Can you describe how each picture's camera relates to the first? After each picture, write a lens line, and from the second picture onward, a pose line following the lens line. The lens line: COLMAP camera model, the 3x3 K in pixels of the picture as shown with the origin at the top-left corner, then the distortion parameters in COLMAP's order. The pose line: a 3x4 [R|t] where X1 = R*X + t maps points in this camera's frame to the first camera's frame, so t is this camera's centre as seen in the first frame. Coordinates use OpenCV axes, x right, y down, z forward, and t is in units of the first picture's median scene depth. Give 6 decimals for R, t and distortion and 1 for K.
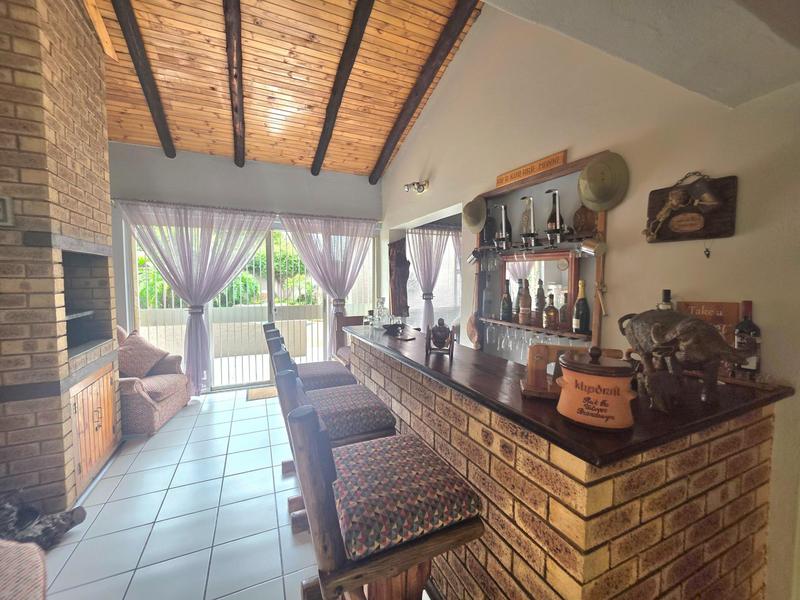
lens RADIAL K [[322.4, 0, 398.5], [0, 322.4, 298.5], [0, 0, 1]] dist [0.000454, -0.000353]
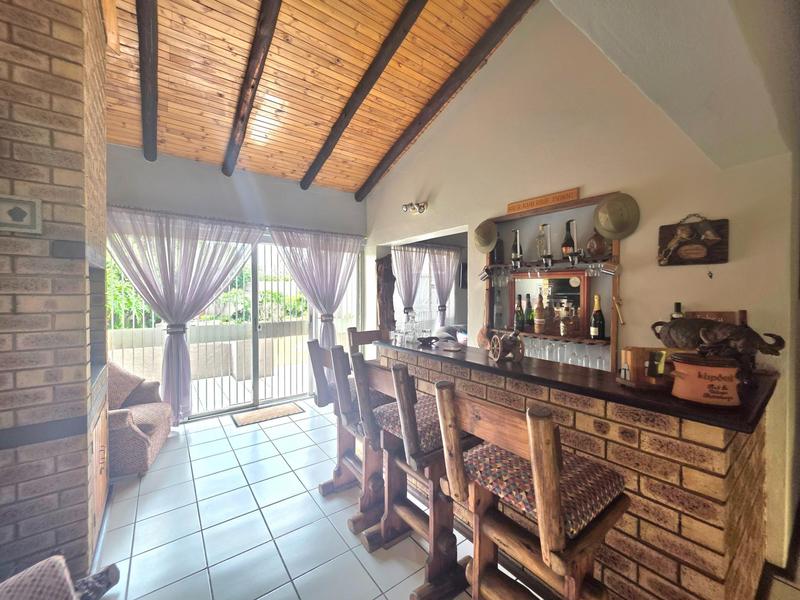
lens RADIAL K [[322.4, 0, 394.6], [0, 322.4, 297.6], [0, 0, 1]] dist [0.000454, -0.000353]
pose [[0.977232, -0.005261, 0.212110, -0.323605], [0.015144, 0.998872, -0.044995, -0.003282], [-0.211634, 0.047183, 0.976209, -0.012000]]
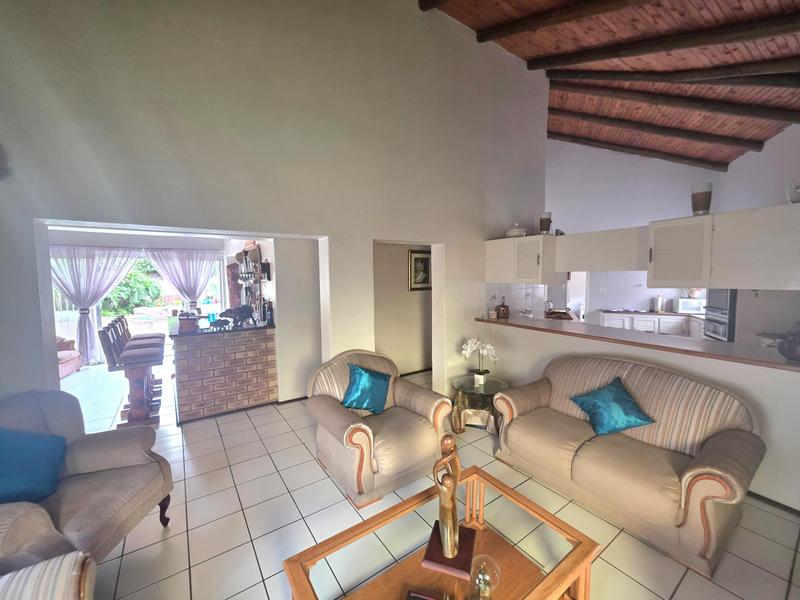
lens RADIAL K [[322.4, 0, 398.3], [0, 322.4, 300.0], [0, 0, 1]] dist [0.000454, -0.000353]
pose [[0.979700, -0.023340, 0.199106, 0.812171], [0.019615, 0.999594, 0.020664, -0.029915], [-0.199507, -0.016339, 0.979760, -1.225037]]
